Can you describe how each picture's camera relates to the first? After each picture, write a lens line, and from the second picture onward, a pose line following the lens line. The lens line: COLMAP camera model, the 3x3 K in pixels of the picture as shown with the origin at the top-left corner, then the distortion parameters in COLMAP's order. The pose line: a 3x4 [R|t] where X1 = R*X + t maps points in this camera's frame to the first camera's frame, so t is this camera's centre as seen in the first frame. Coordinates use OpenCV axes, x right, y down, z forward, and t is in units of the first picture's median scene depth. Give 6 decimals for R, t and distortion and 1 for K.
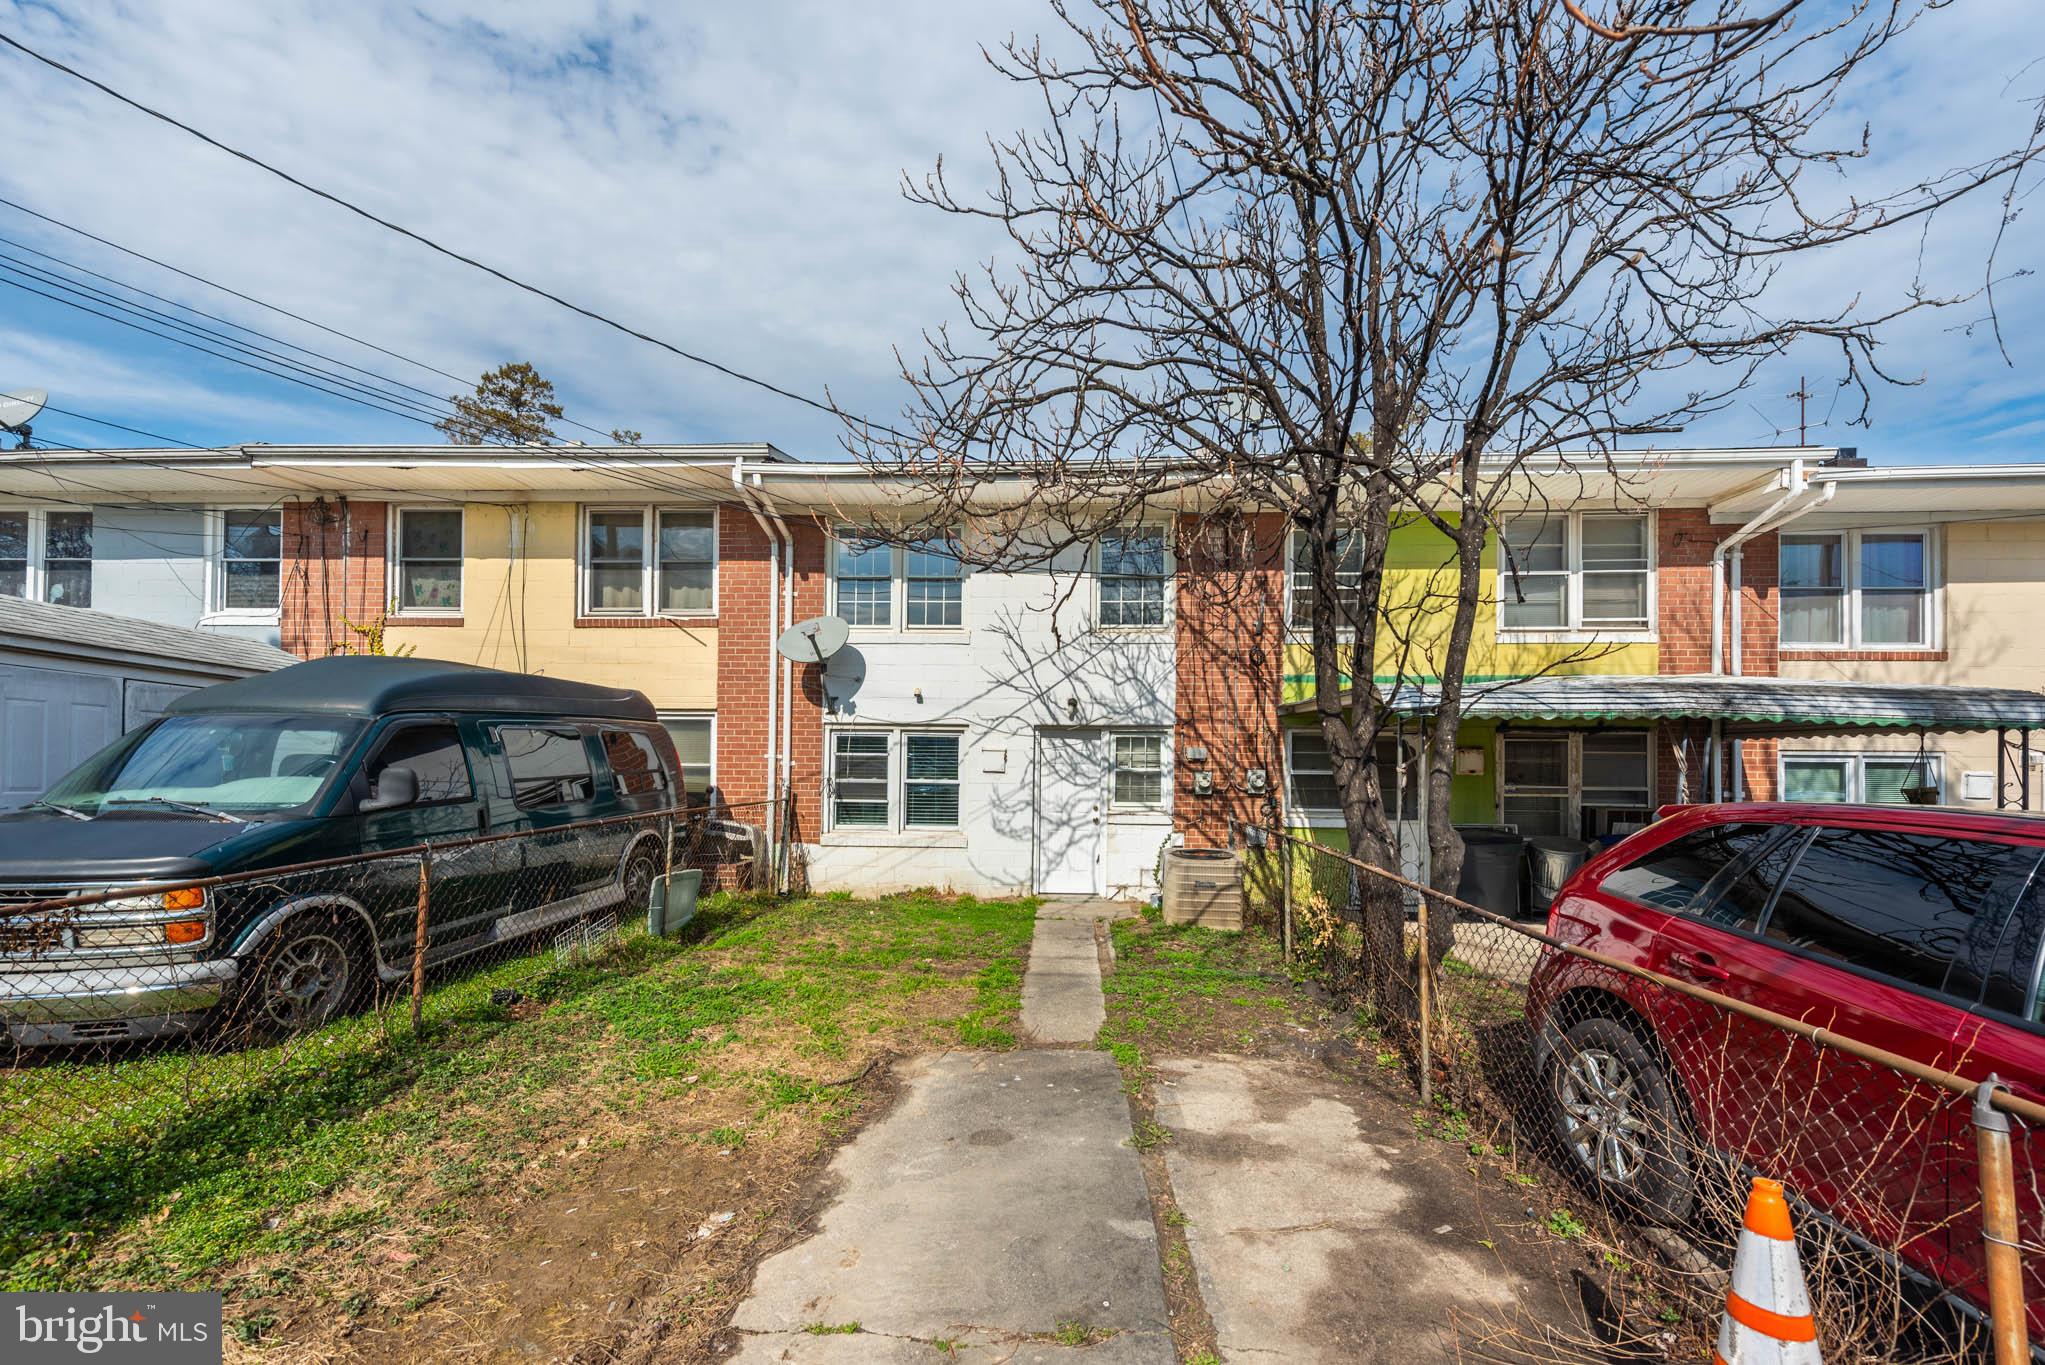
lens RADIAL K [[821.2, 0, 1013.6], [0, 821.2, 679.6], [0, 0, 1]] dist [0.013229, -0.000347]
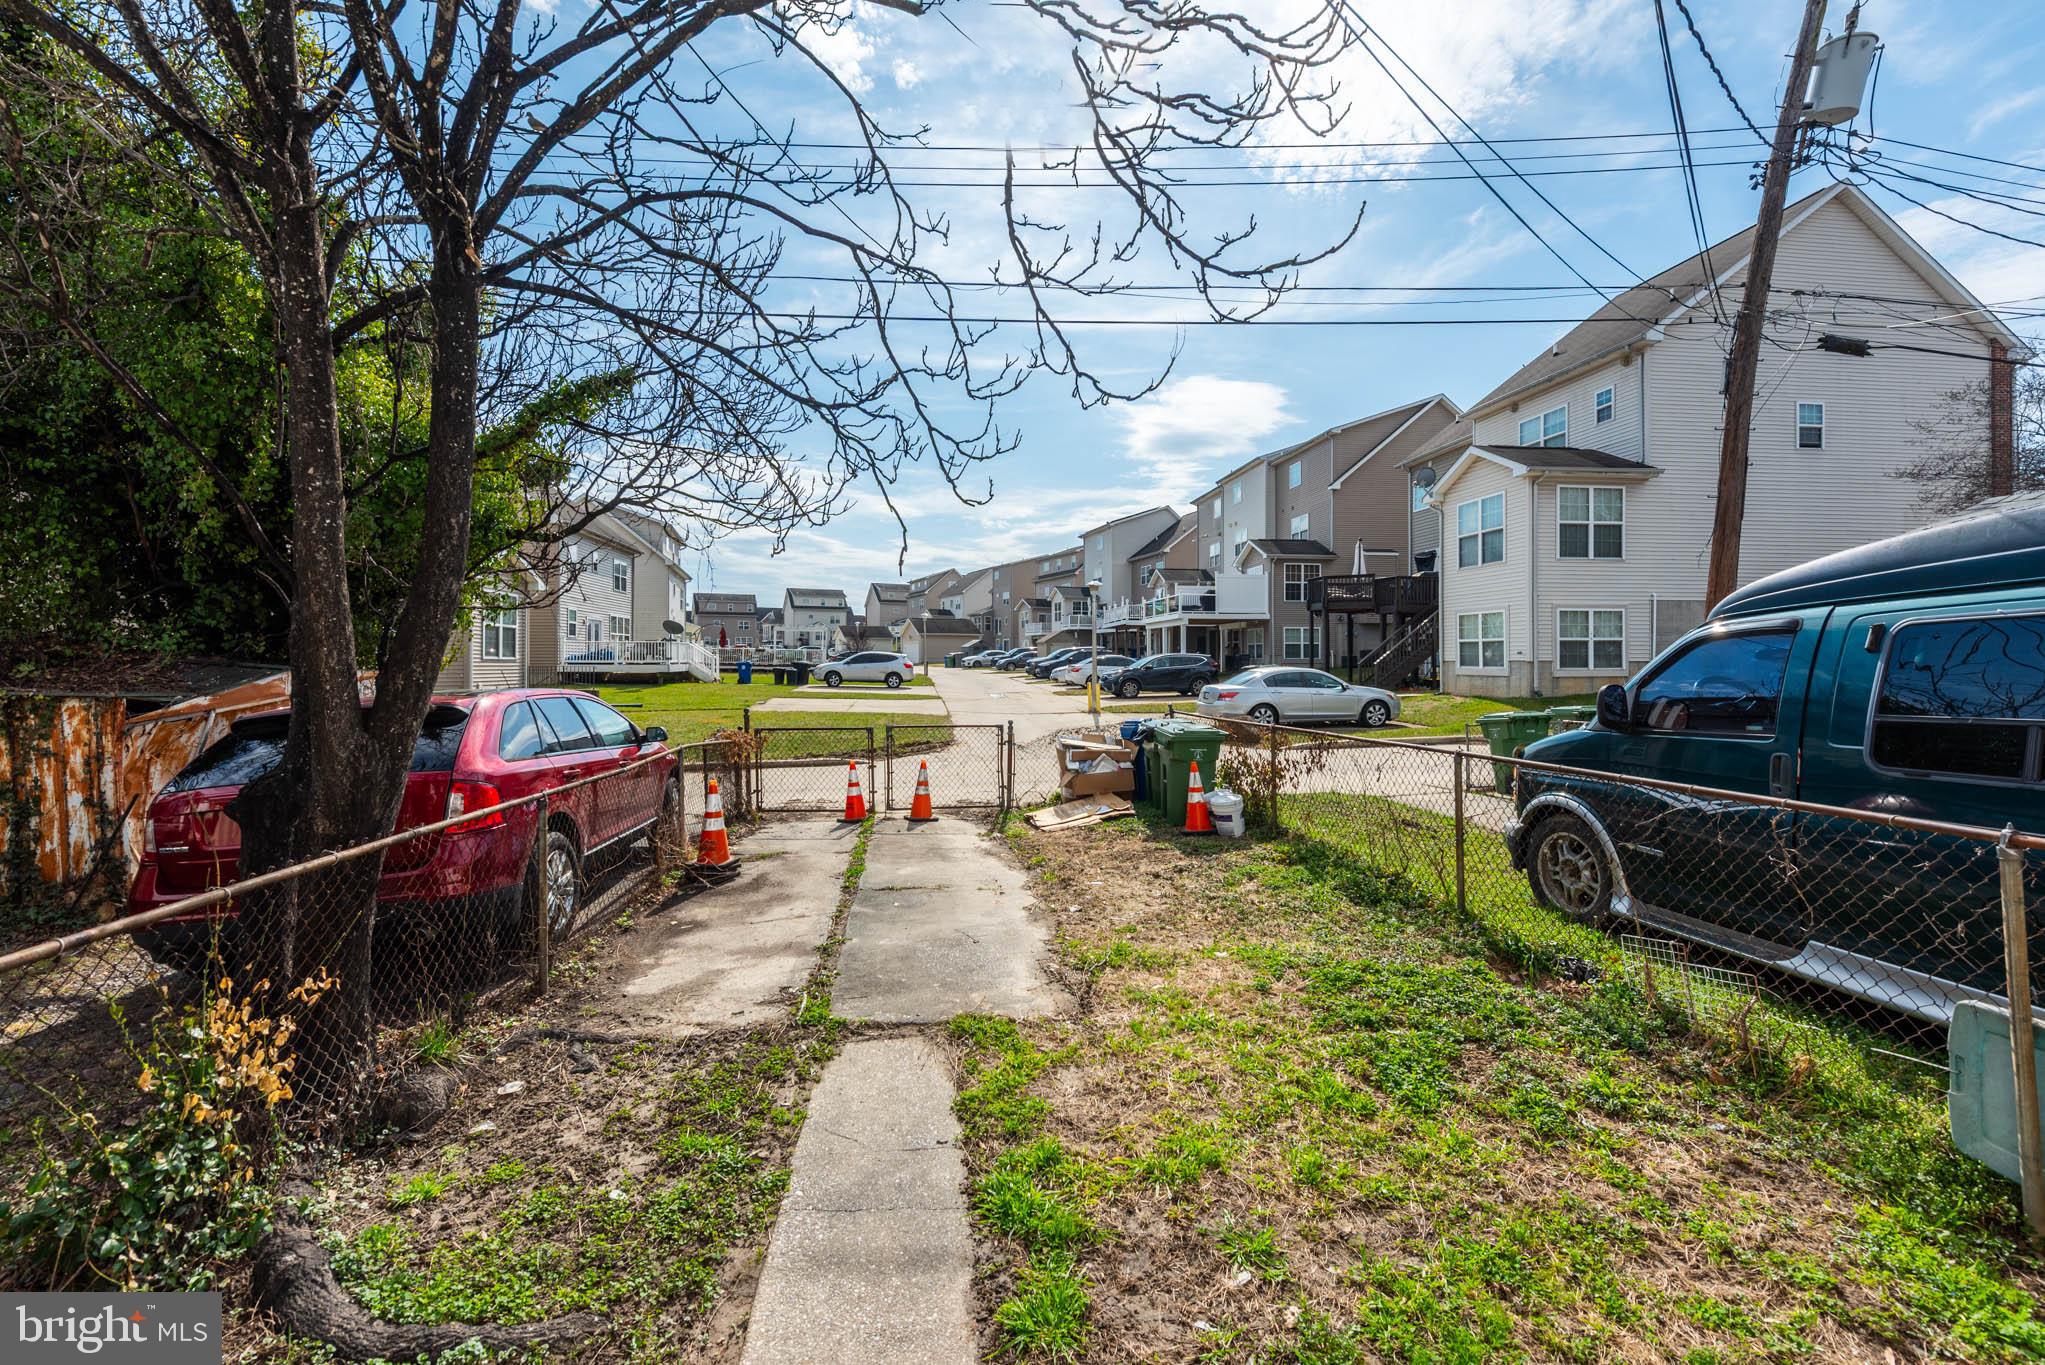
lens RADIAL K [[821.2, 0, 1013.6], [0, 821.2, 679.6], [0, 0, 1]] dist [0.013229, -0.000347]
pose [[-0.983875, -0.002879, -0.178834, 0.093305], [0.010544, 0.997198, -0.074061, 0.180825], [0.178546, -0.074752, -0.981088, 1.996075]]
